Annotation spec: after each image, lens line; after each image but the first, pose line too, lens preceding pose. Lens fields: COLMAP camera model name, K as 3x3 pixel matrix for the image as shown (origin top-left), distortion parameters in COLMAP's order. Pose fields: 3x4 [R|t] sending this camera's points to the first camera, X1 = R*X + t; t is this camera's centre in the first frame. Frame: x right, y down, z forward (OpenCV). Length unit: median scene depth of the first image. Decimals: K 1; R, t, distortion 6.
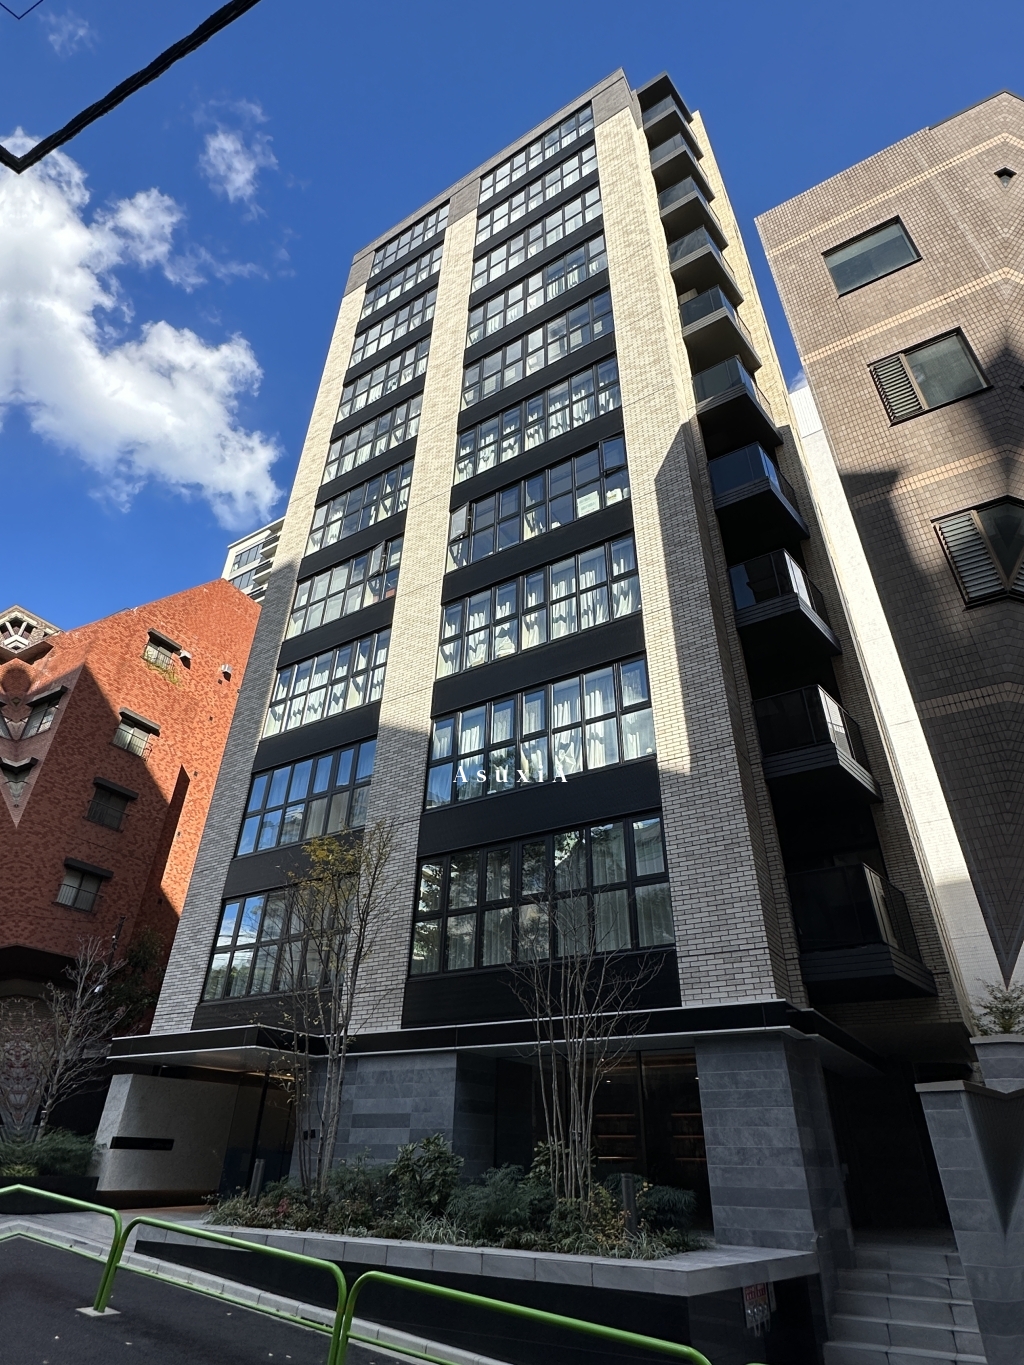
lens RADIAL K [[736.3, 0, 508.8], [0, 736.3, 677.7], [0, 0, 1]] dist [-0.003108, 0.002475]
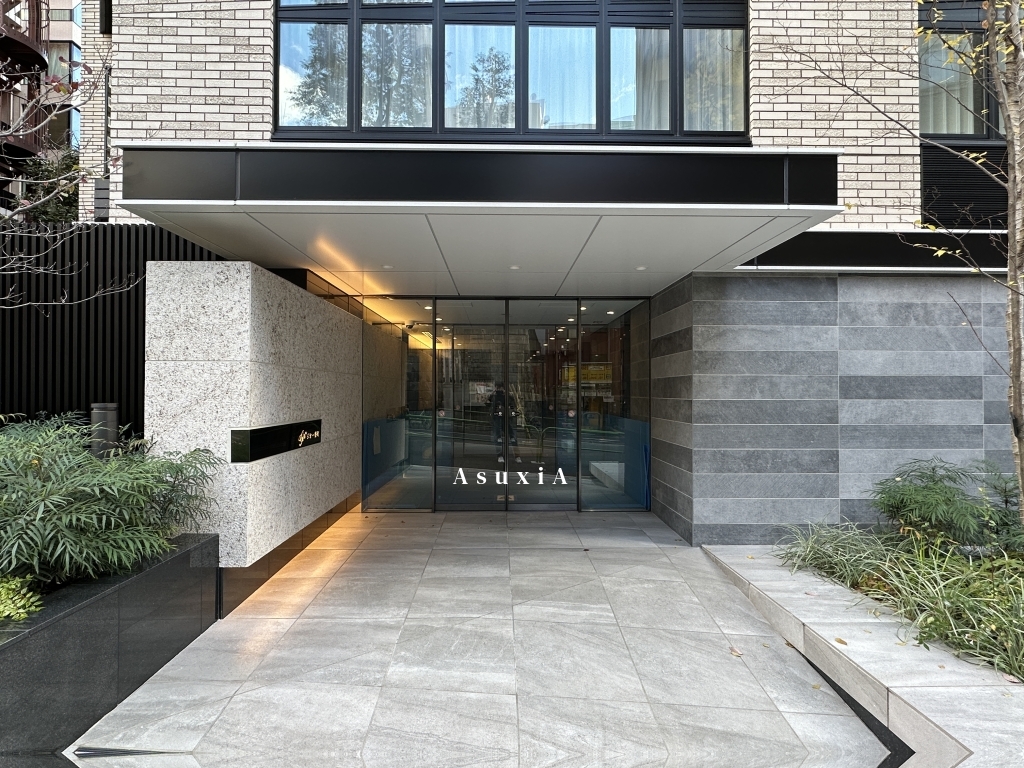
lens RADIAL K [[525.5, 0, 510.5], [0, 525.5, 386.5], [0, 0, 1]] dist [-0.002338, 0.000759]
pose [[0.841327, -0.012191, 0.540390, -0.411346], [-0.286547, 0.837645, 0.465018, 0.340870], [-0.458324, -0.546079, 0.701240, 0.581171]]
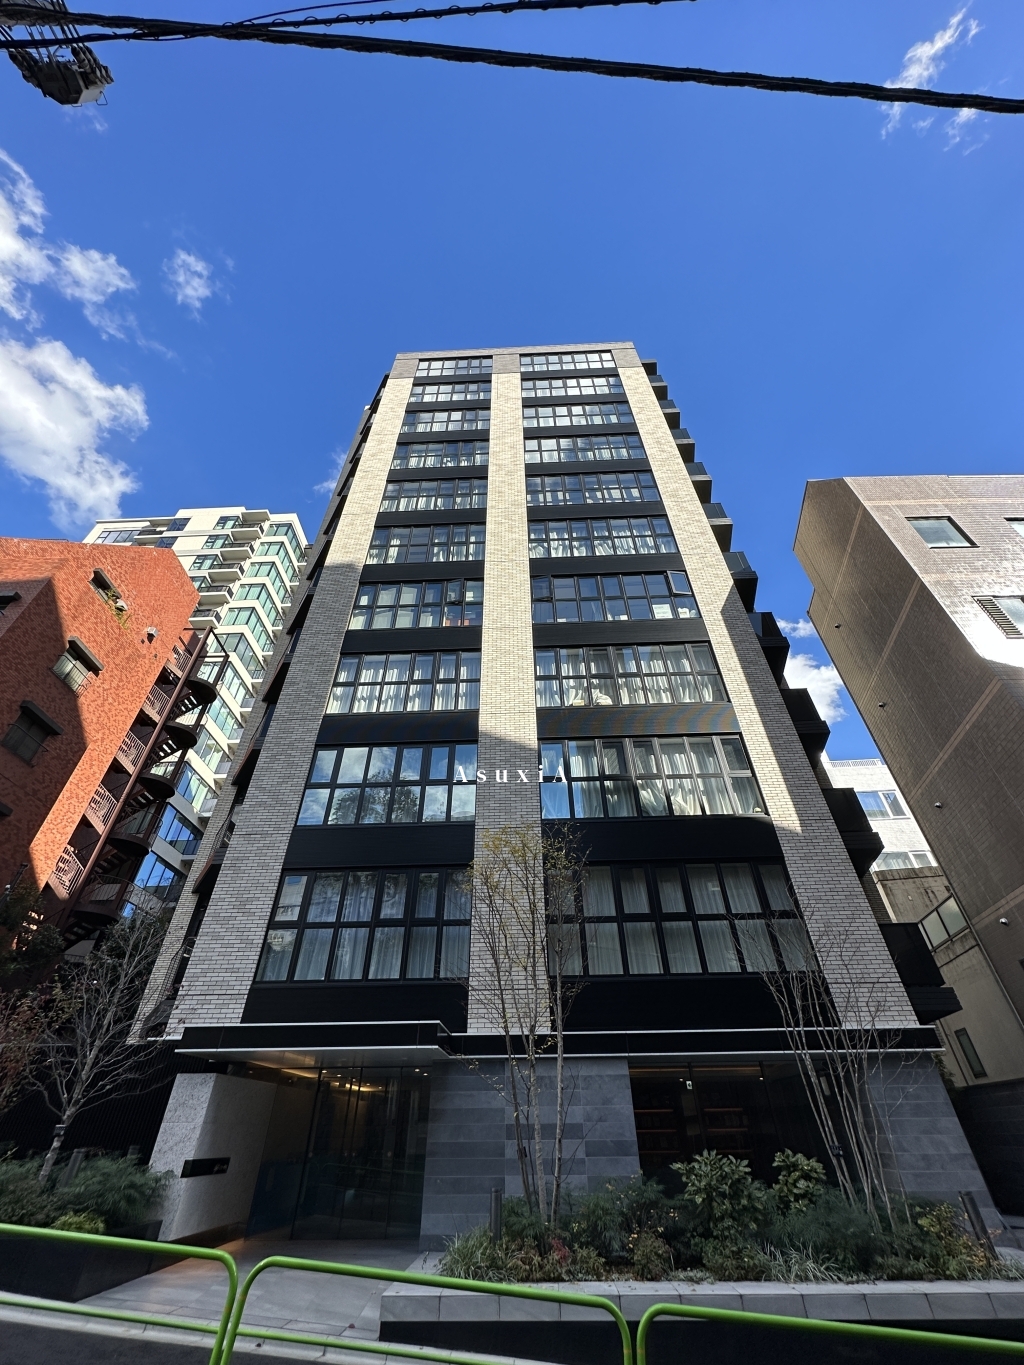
lens RADIAL K [[538.8, 0, 513.3], [0, 538.8, 679.1], [0, 0, 1]] dist [-0.001751, 0.000061]
pose [[0.871705, 0.296369, 0.390251, -0.447475], [-0.249428, 0.953845, -0.167231, 0.105089], [-0.421801, 0.048437, 0.905394, 0.226292]]
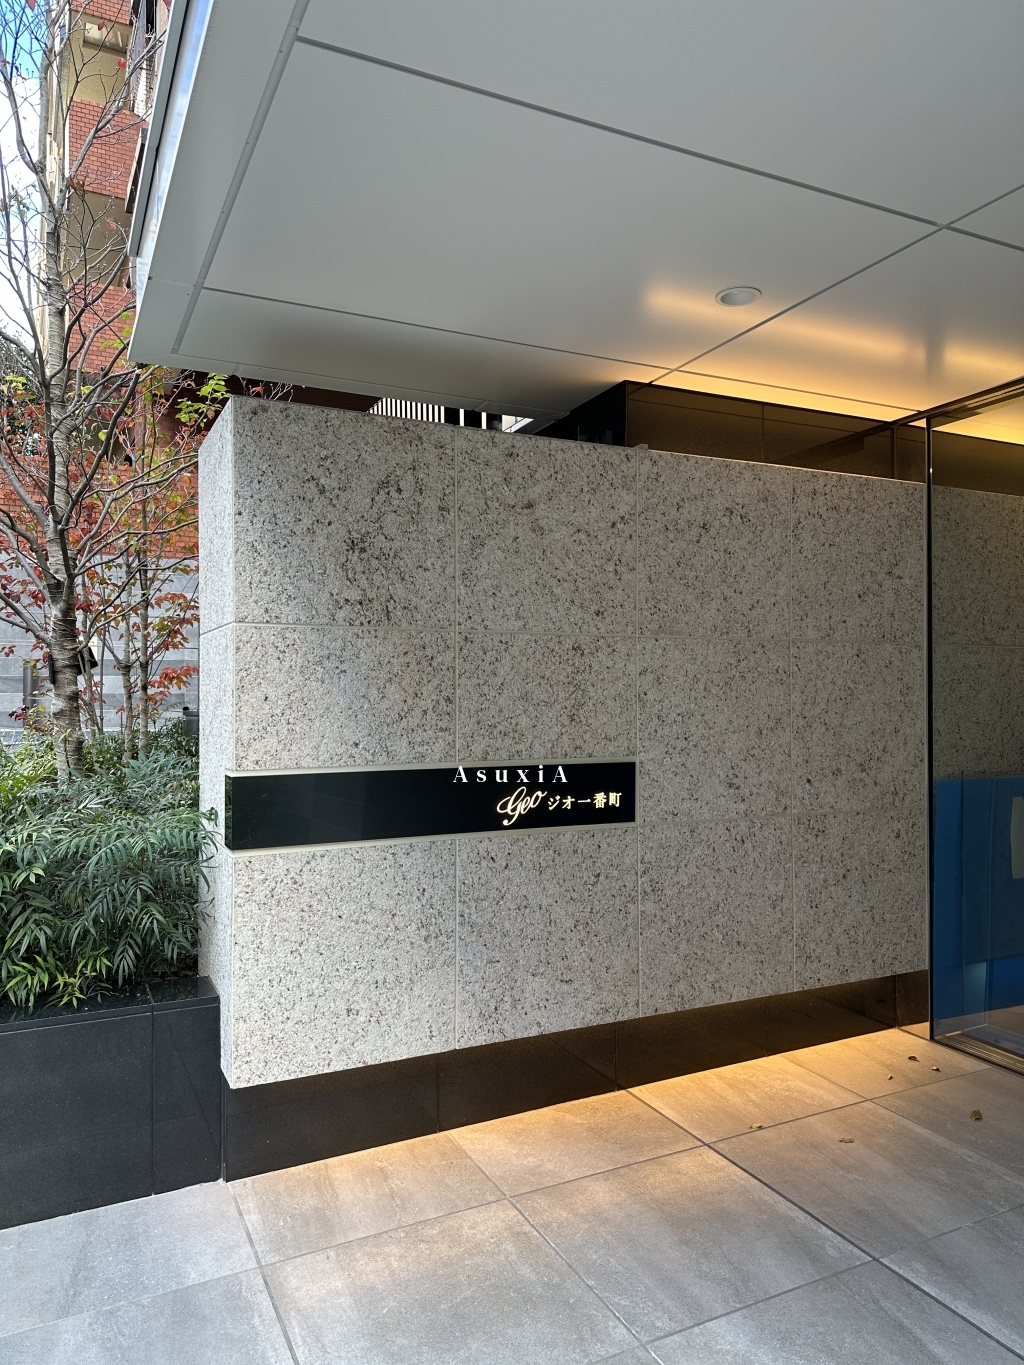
lens RADIAL K [[953.6, 0, 515.0], [0, 953.6, 687.1], [0, 0, 1]] dist [0.043421, -0.044970]
pose [[0.839102, -0.028099, -0.543248, -0.281350], [0.316624, 0.837291, 0.445751, 0.397223], [0.442331, -0.546036, 0.711469, 0.659391]]
